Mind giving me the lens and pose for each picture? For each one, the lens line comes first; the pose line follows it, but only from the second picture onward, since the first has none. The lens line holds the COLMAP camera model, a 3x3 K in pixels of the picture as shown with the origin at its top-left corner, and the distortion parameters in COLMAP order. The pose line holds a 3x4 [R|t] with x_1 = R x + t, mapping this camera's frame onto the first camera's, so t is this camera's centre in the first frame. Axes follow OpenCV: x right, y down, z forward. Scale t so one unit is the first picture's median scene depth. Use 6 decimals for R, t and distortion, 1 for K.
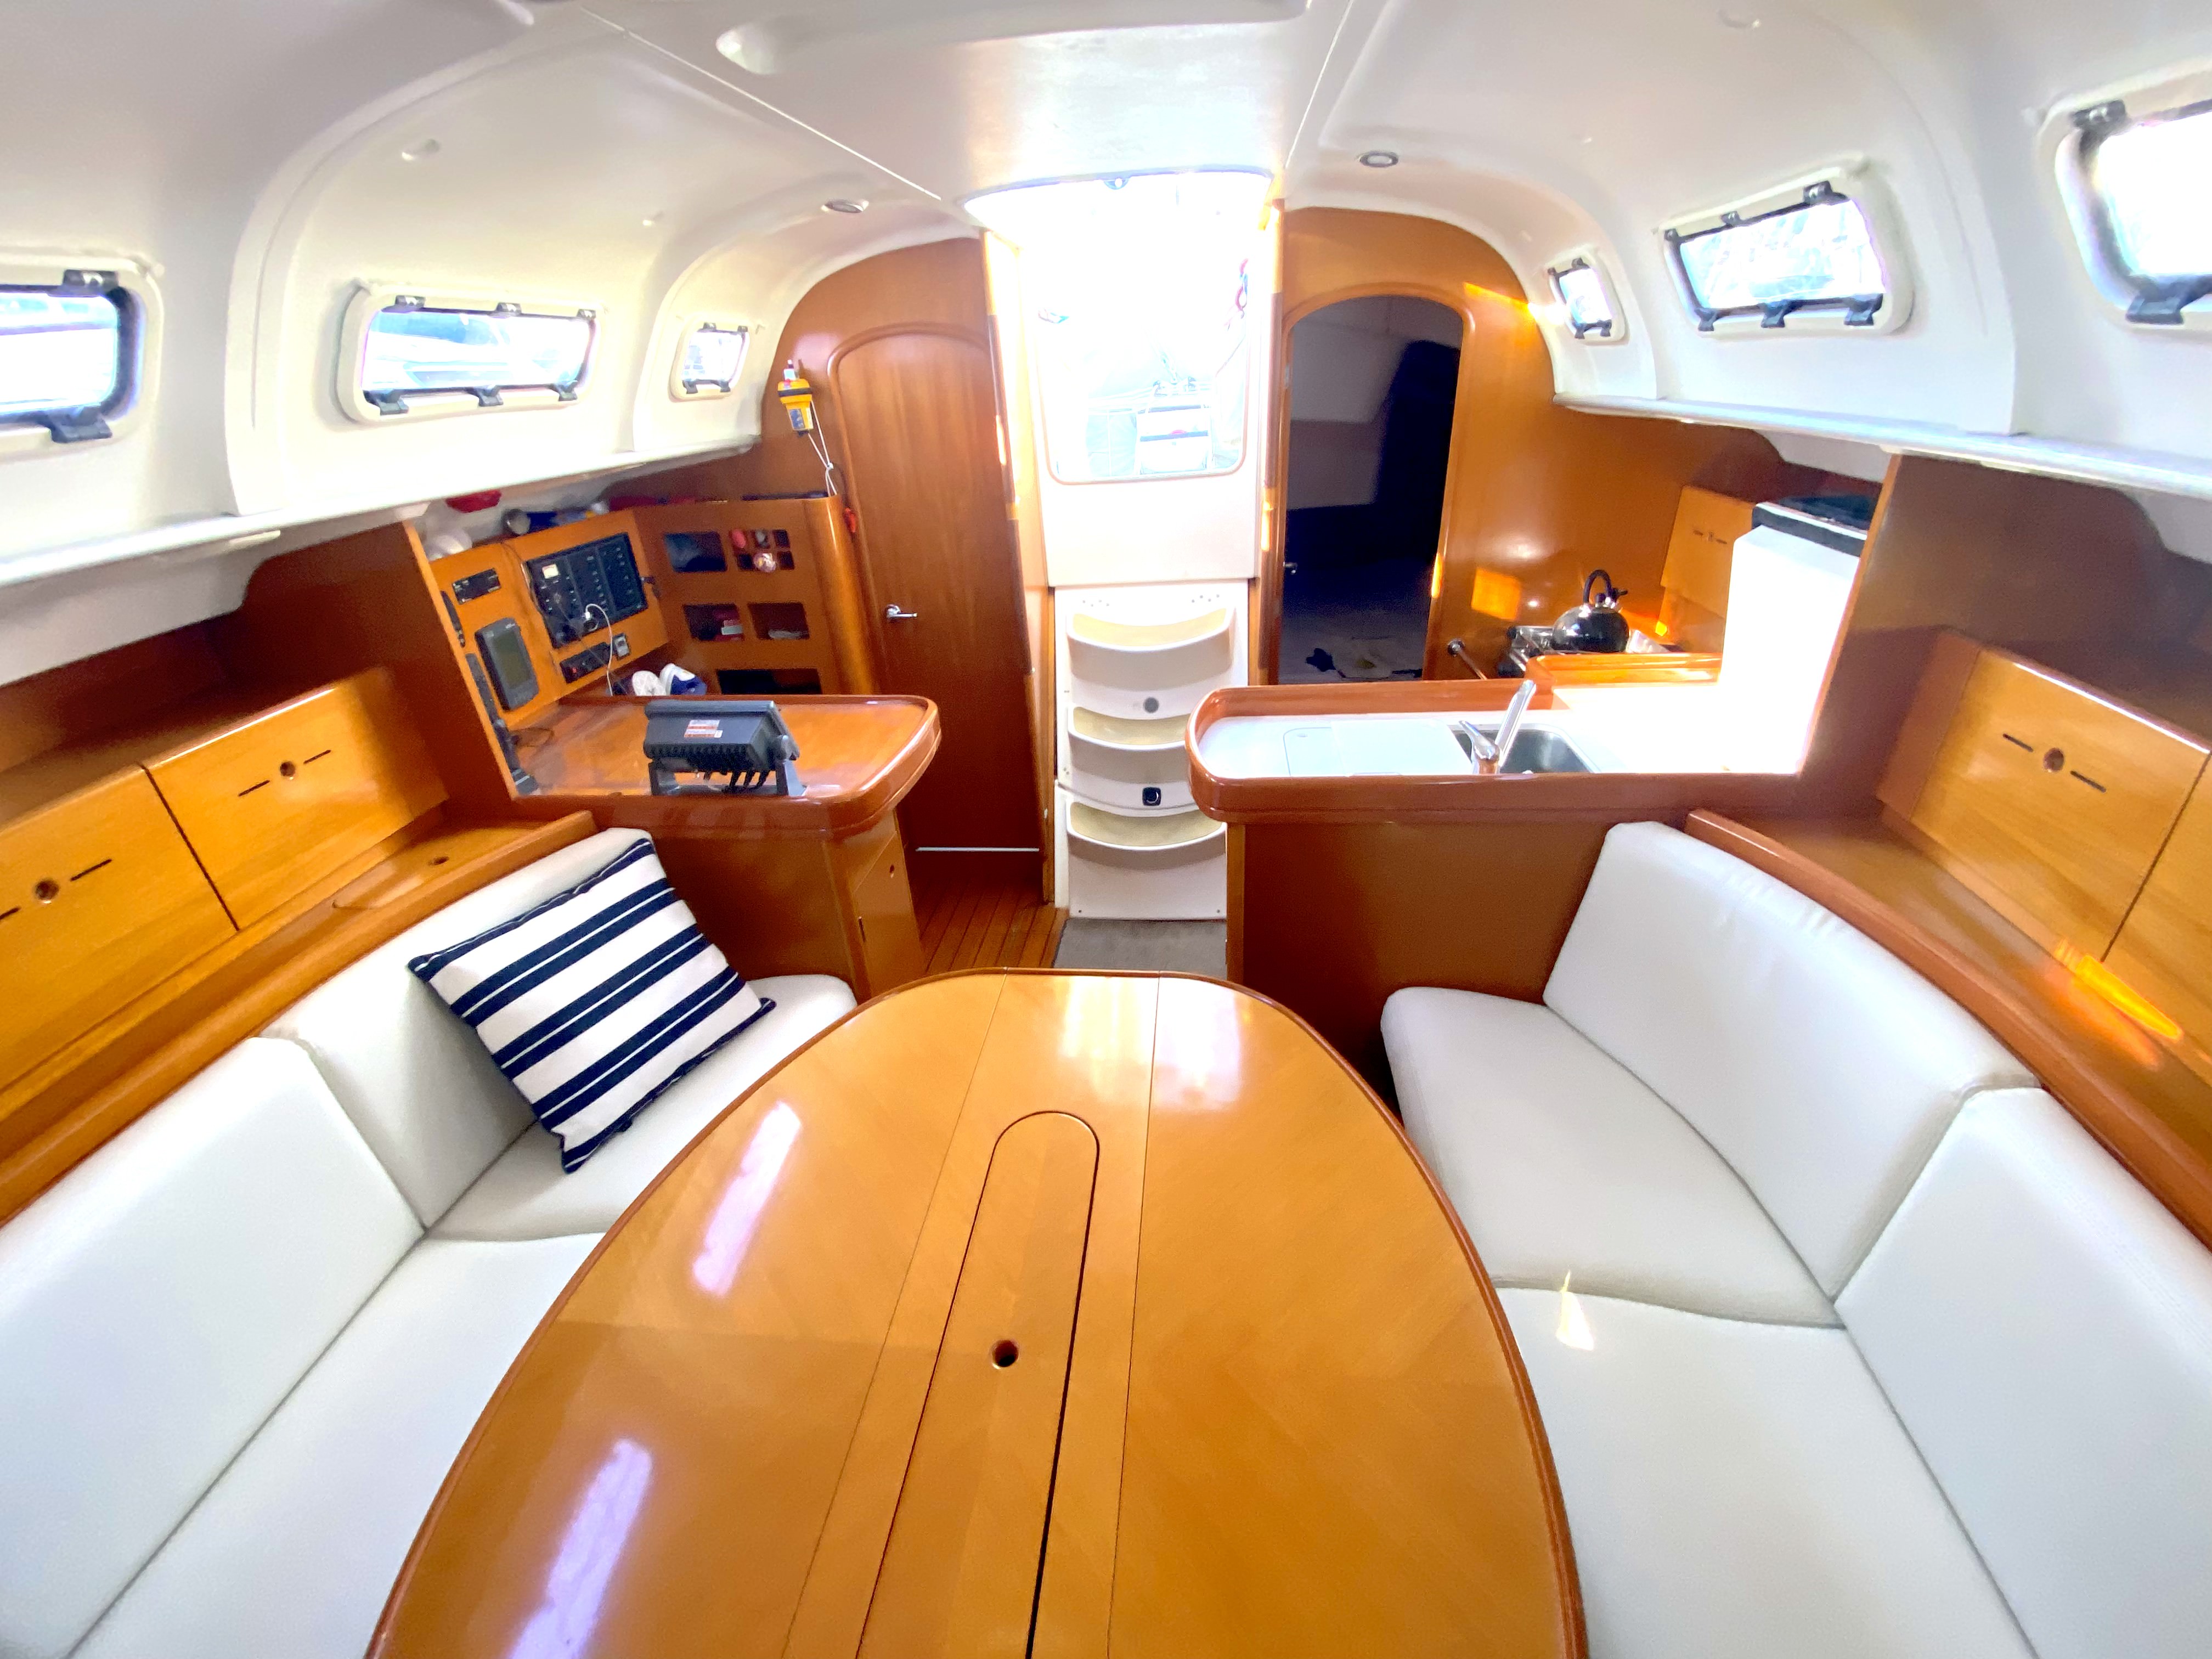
lens RADIAL K [[900.4, 0, 1102.3], [0, 900.4, 839.7], [0, 0, 1]] dist [0.016507, -0.018940]
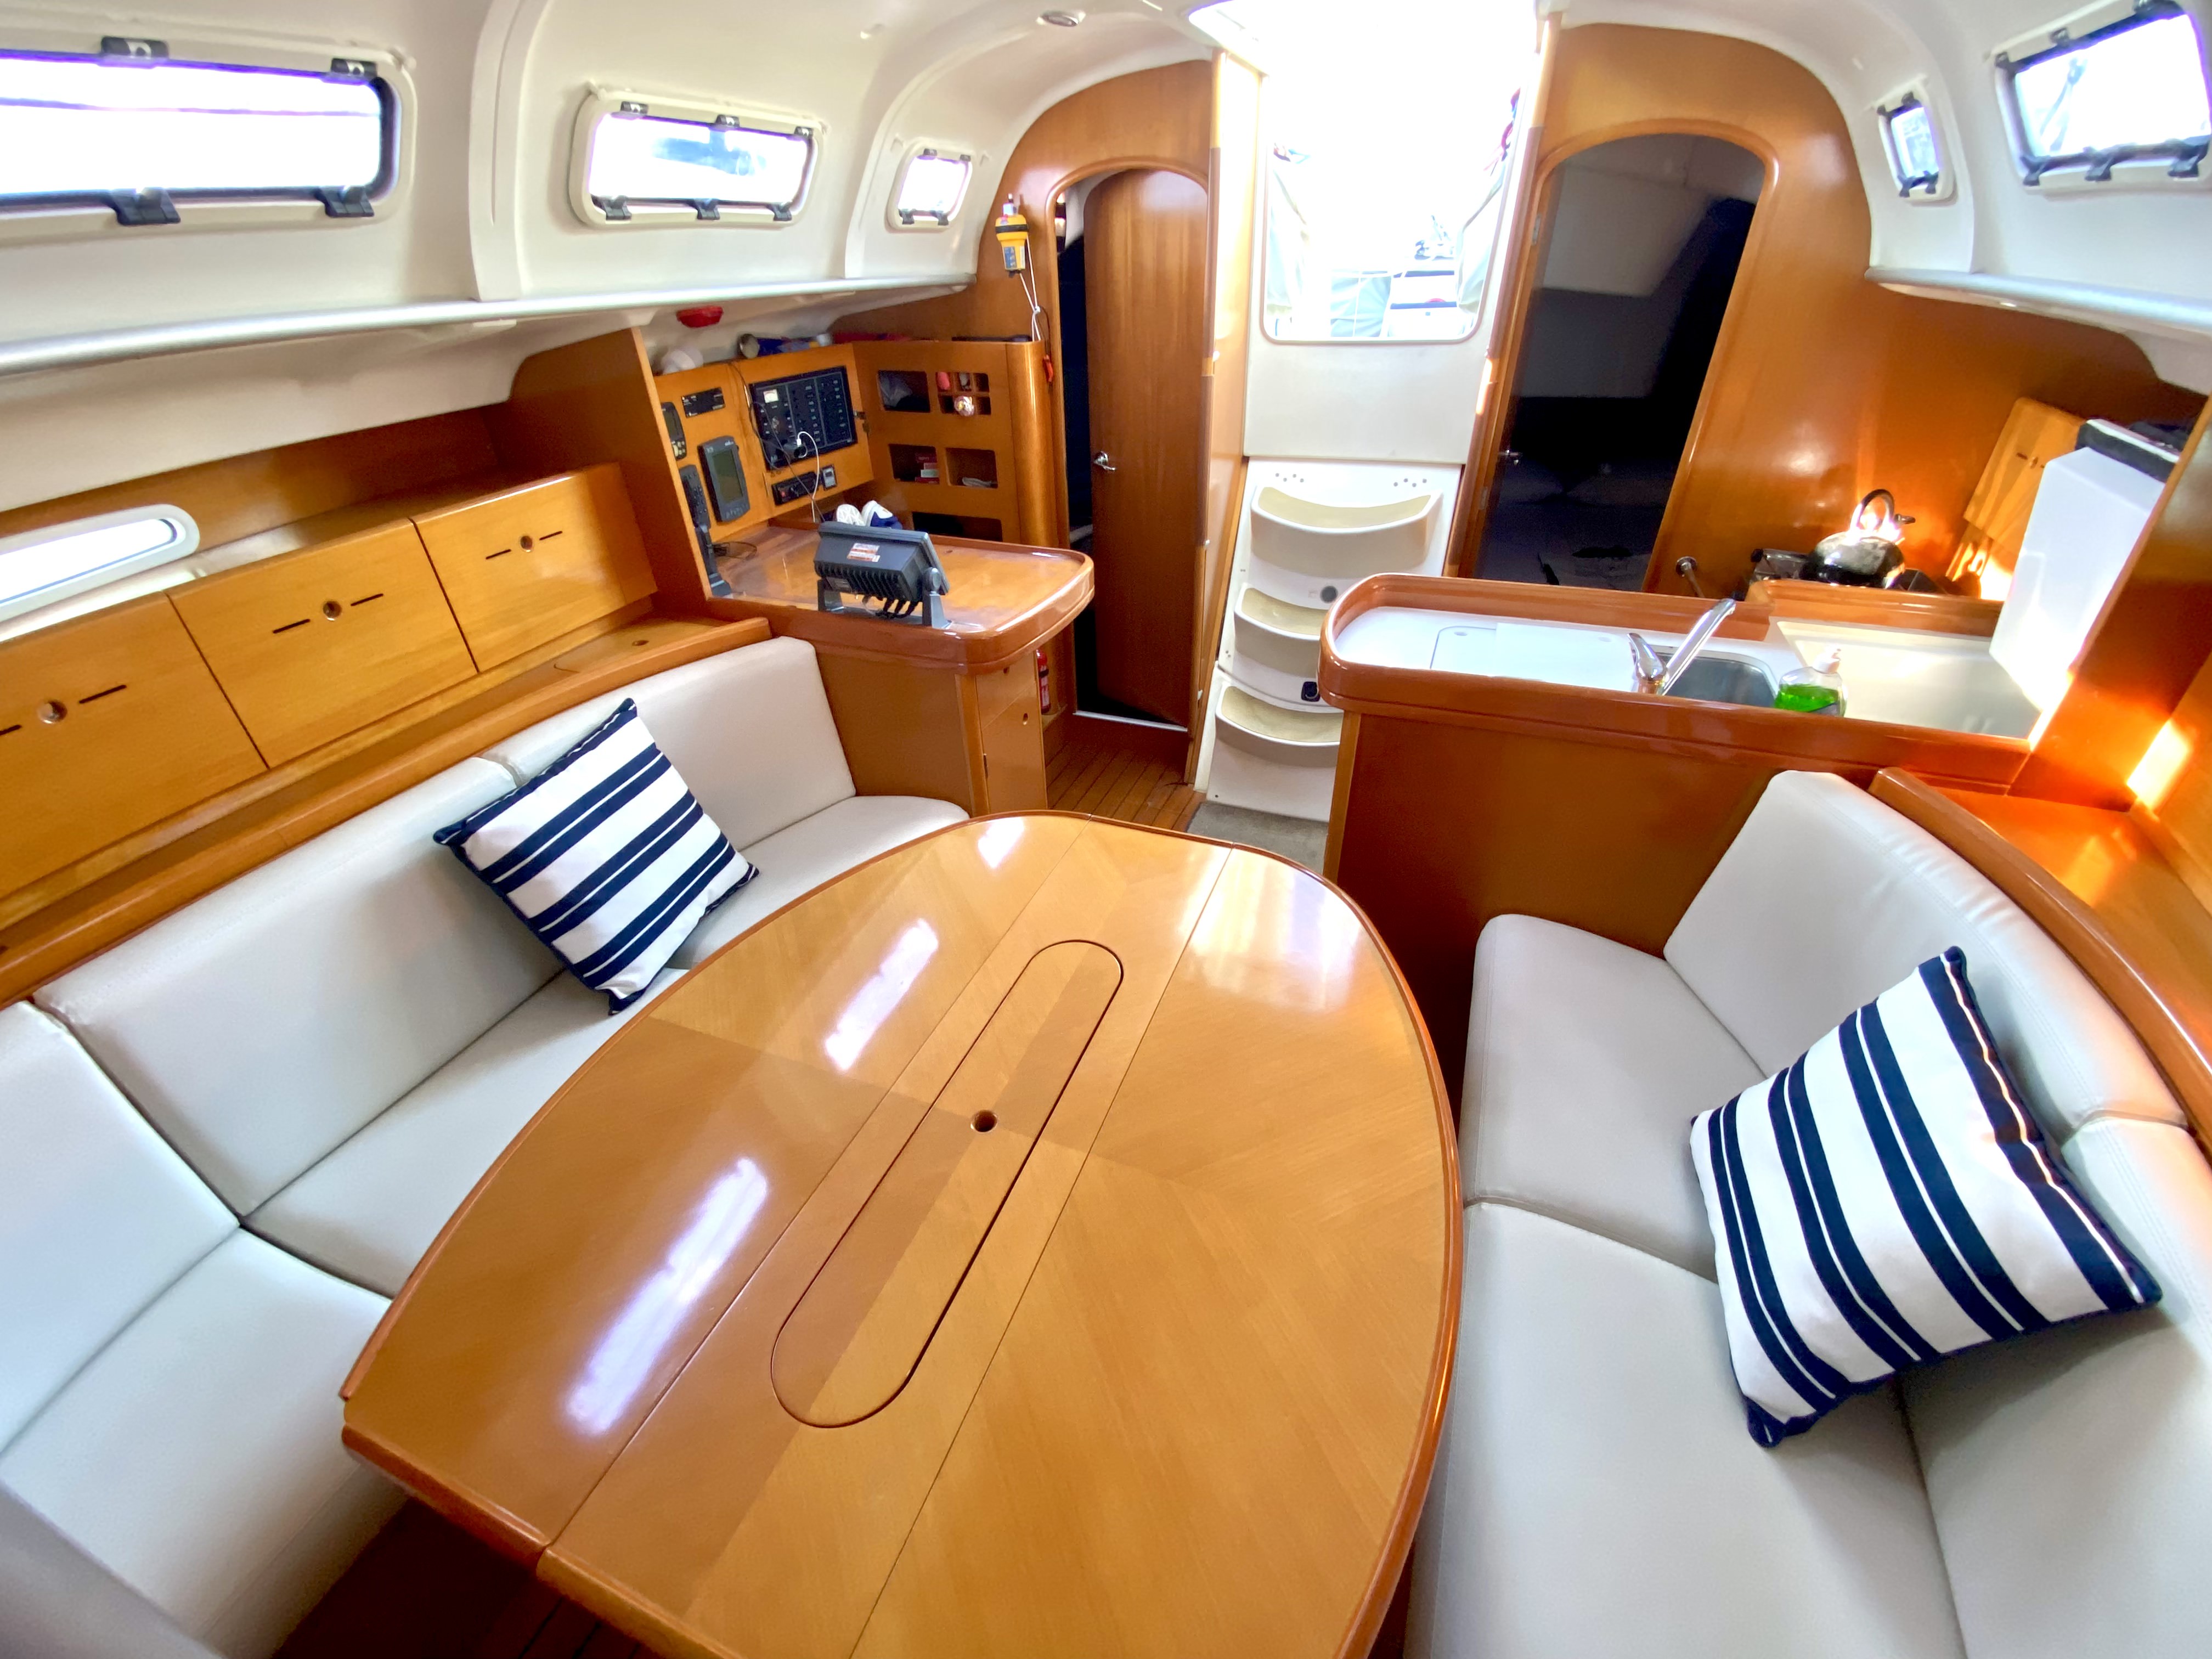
lens RADIAL K [[900.4, 0, 1102.3], [0, 900.4, 839.7], [0, 0, 1]] dist [0.016507, -0.018940]
pose [[0.962873, 0.174061, -0.206343, 0.105558], [-0.150126, 0.980529, 0.126587, 0.032315], [0.224359, -0.090910, 0.970257, -0.007792]]
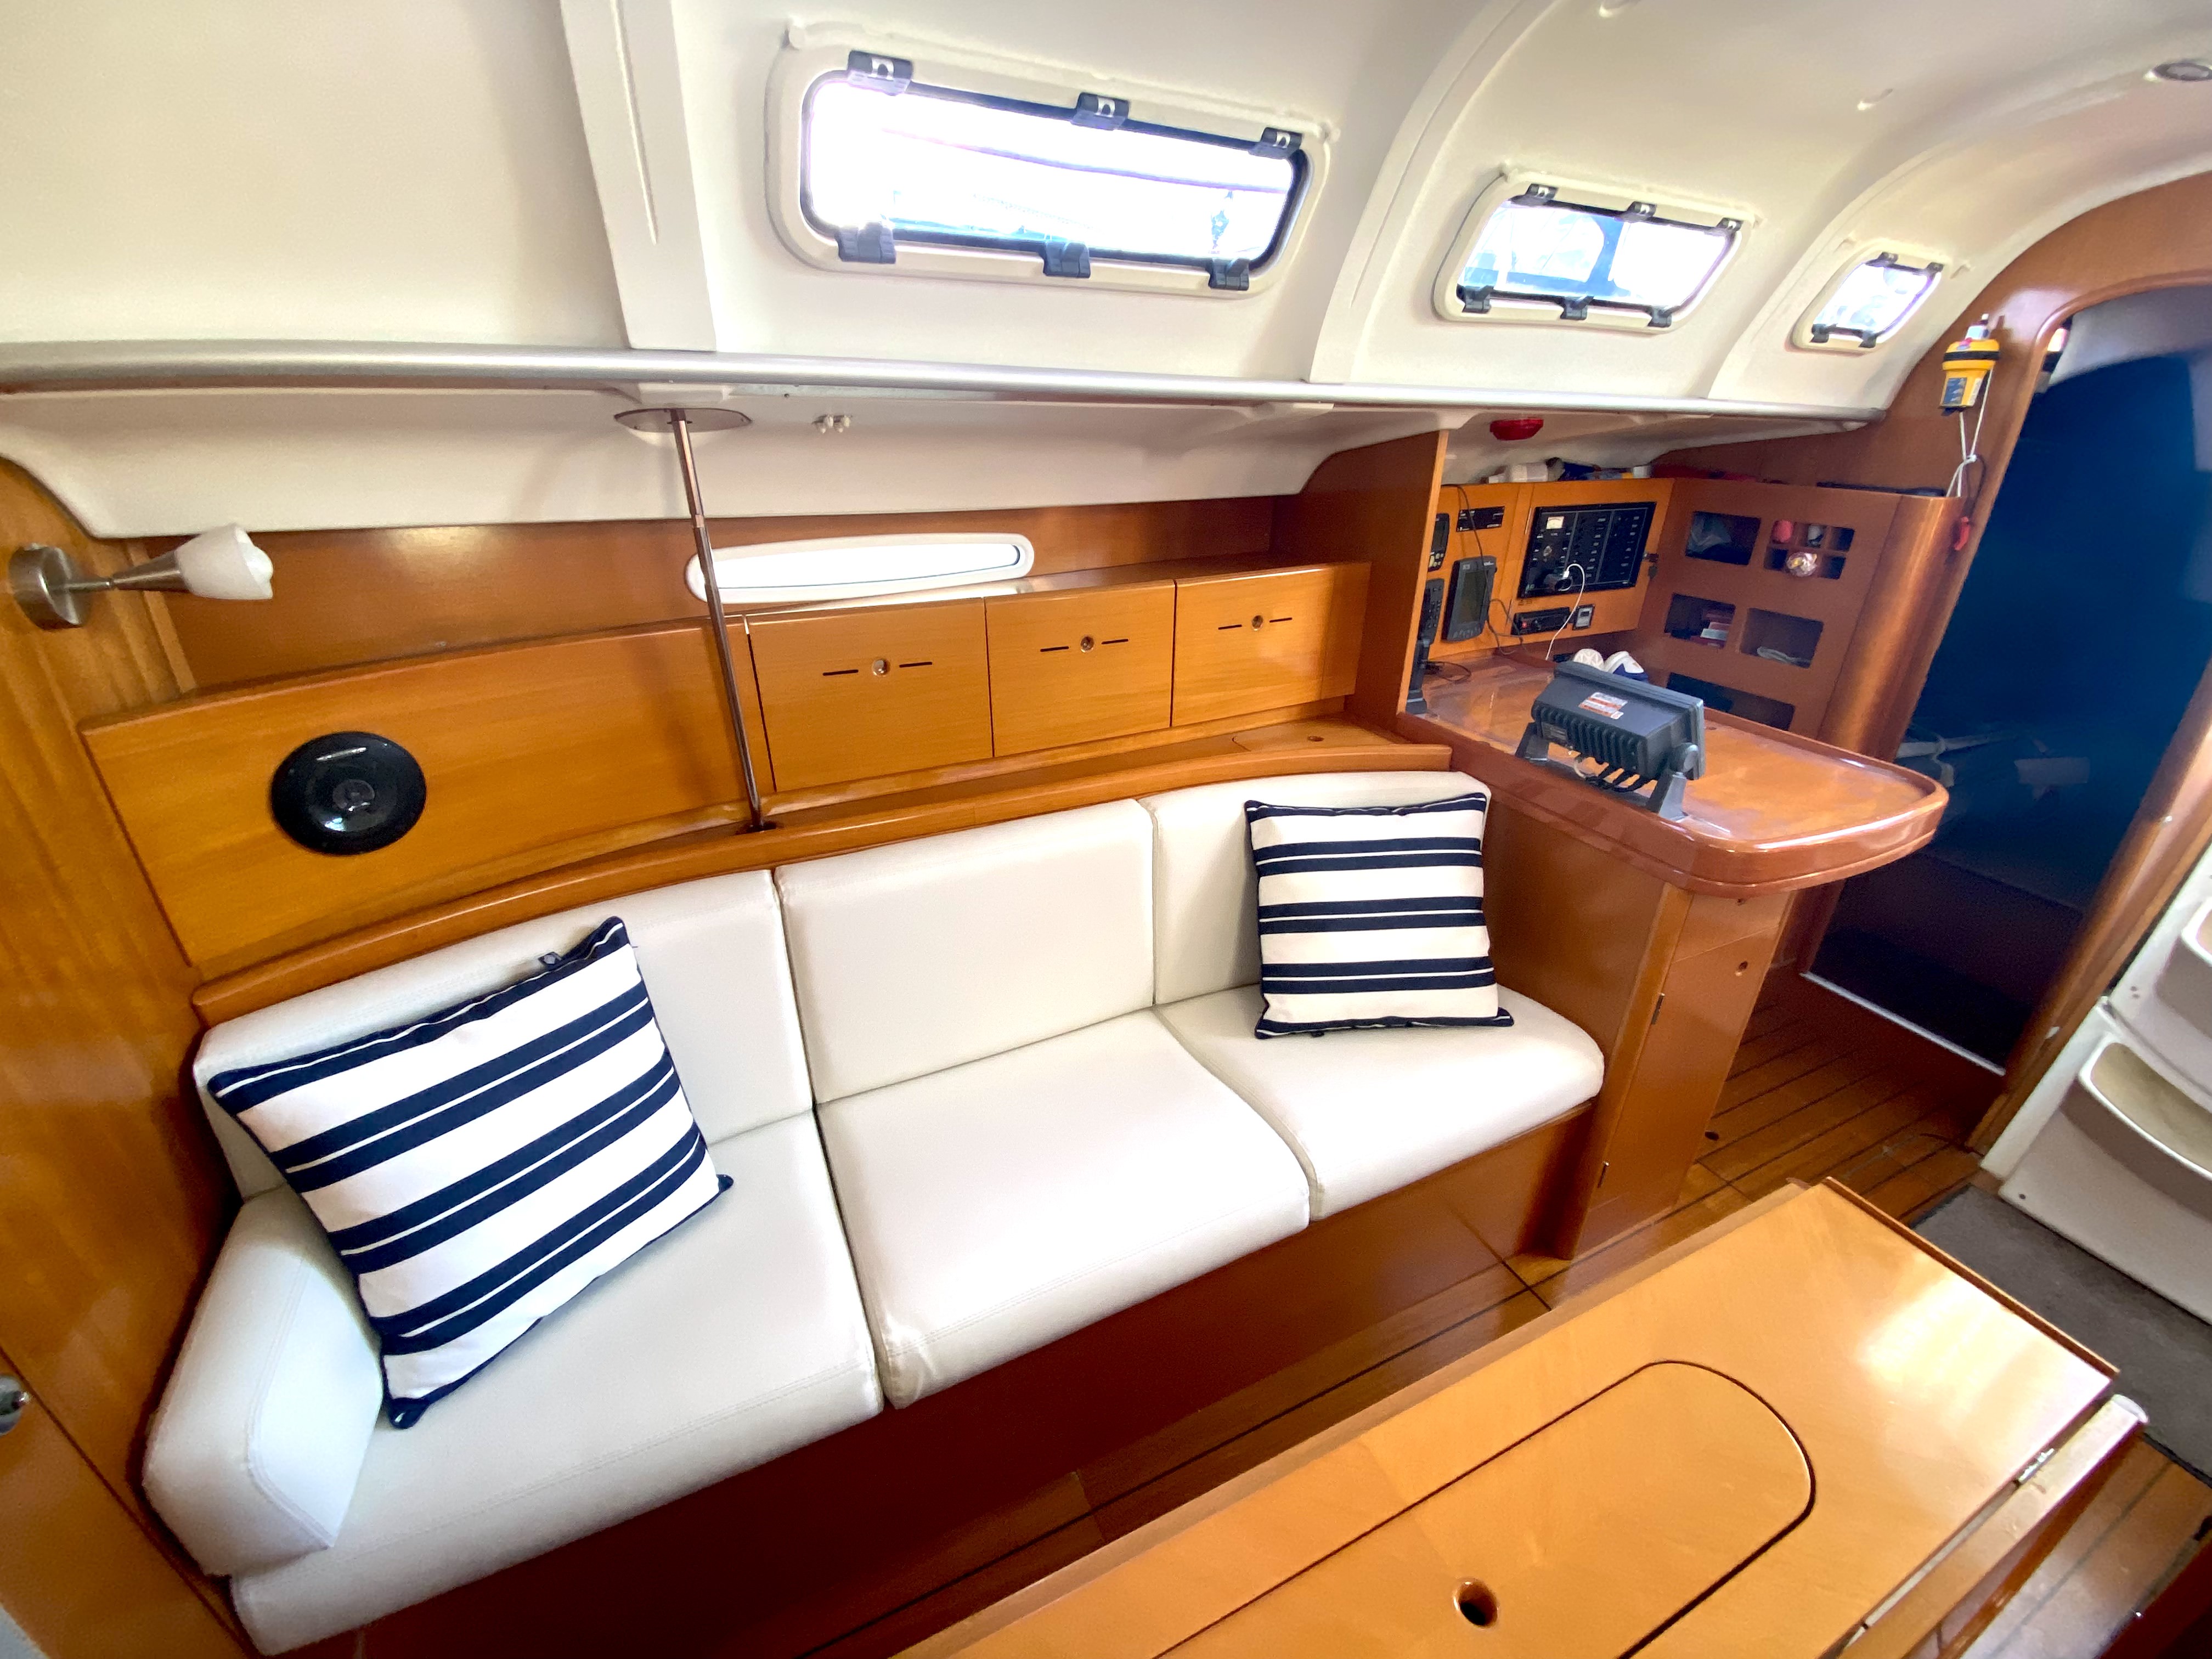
lens RADIAL K [[900.4, 0, 1102.3], [0, 900.4, 839.7], [0, 0, 1]] dist [0.016507, -0.018940]
pose [[0.516292, 0.419324, -0.746733, 0.009805], [-0.428980, 0.881283, 0.198282, 0.024352], [0.741228, 0.217962, 0.634881, 0.117216]]
